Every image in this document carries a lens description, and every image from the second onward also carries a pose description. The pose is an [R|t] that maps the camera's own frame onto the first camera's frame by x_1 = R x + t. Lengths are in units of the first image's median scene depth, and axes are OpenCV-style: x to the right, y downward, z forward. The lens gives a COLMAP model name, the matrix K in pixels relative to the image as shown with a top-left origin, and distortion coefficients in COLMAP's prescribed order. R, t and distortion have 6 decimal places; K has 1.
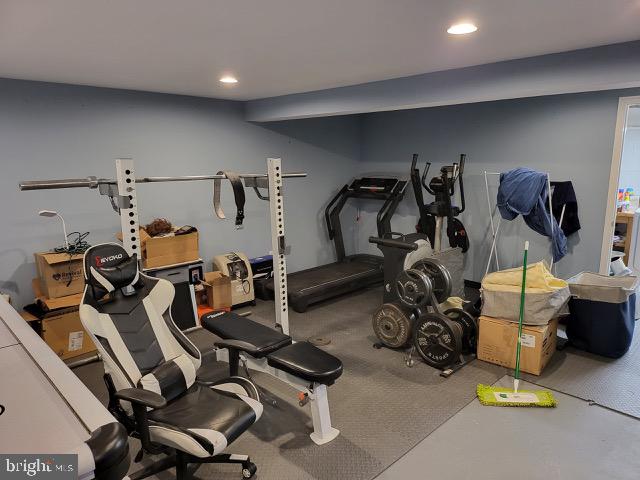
lens RADIAL K [[448.1, 0, 321.3], [0, 448.1, 241.5], [0, 0, 1]] dist [0.054572, -0.048698]
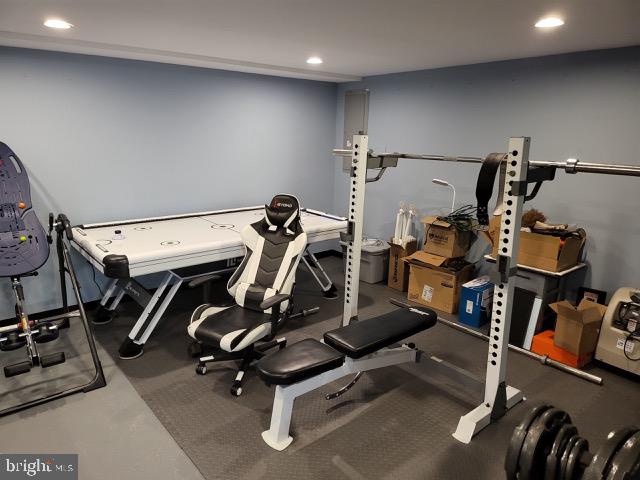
lens RADIAL K [[448.1, 0, 320.3], [0, 448.1, 238.2], [0, 0, 1]] dist [0.054572, -0.048698]
pose [[-0.089760, 0.236066, -0.967582, 0.593527], [-0.196122, 0.948293, 0.249554, -0.154695], [0.976463, 0.212165, -0.038821, 0.777167]]
